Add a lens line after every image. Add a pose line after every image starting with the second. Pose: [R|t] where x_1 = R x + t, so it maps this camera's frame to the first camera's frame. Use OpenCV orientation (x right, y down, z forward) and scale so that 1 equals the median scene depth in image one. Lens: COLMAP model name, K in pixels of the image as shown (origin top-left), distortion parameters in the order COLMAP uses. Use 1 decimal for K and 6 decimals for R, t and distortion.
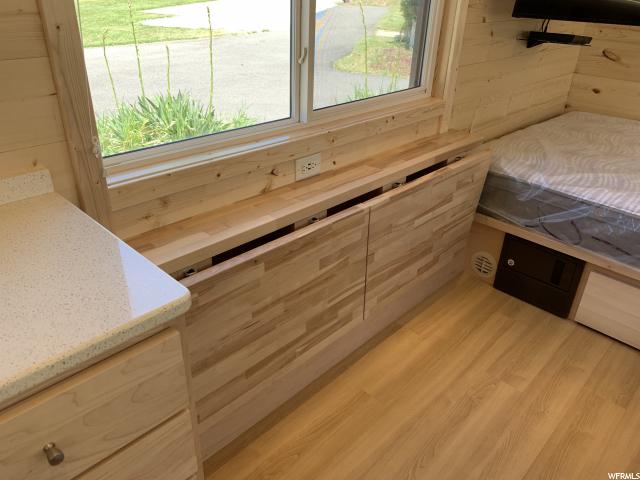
lens RADIAL K [[488.6, 0, 323.0], [0, 488.6, 235.3], [0, 0, 1]] dist [0.024890, -0.037119]
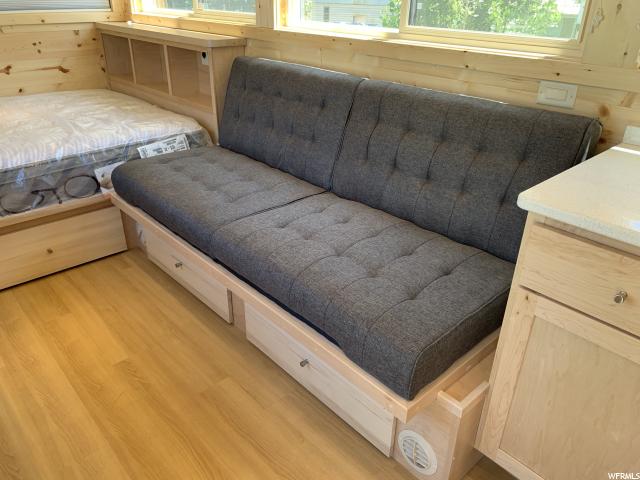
lens RADIAL K [[488.6, 0, 318.2], [0, 488.6, 239.9], [0, 0, 1]] dist [0.024890, -0.037119]
pose [[0.069926, -0.489070, 0.869437, -0.289727], [0.458953, 0.789621, 0.407260, -0.006164], [-0.885705, 0.370553, 0.279675, 0.031754]]
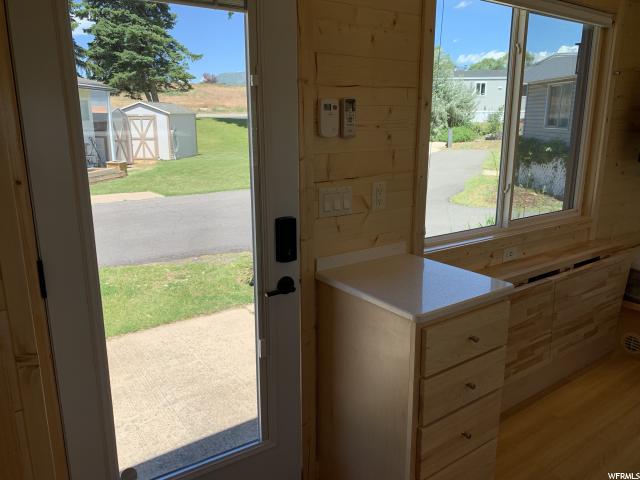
lens RADIAL K [[488.6, 0, 319.0], [0, 488.6, 235.8], [0, 0, 1]] dist [0.024890, -0.037119]
pose [[0.980687, 0.003692, -0.195549, -0.273325], [-0.055132, 0.964495, -0.258282, 0.205302], [0.187652, 0.264075, 0.946071, -0.528592]]
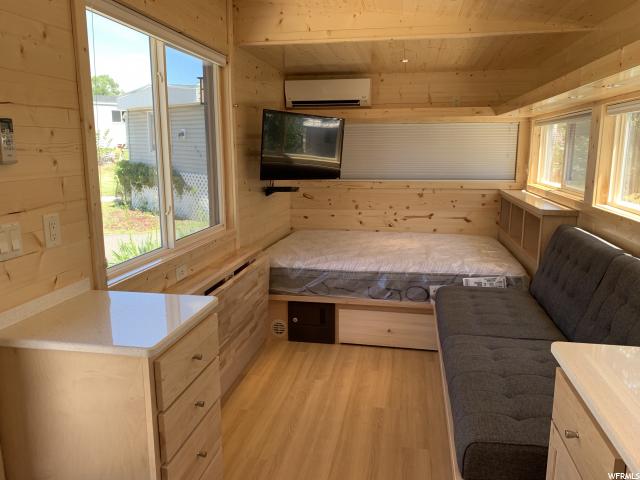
lens RADIAL K [[488.6, 0, 322.5], [0, 488.6, 234.8], [0, 0, 1]] dist [0.024890, -0.037119]
pose [[0.835939, -0.133927, 0.532231, -0.413617], [0.286264, 0.933800, -0.214641, 0.191259], [-0.468251, 0.331785, 0.818938, -0.510806]]
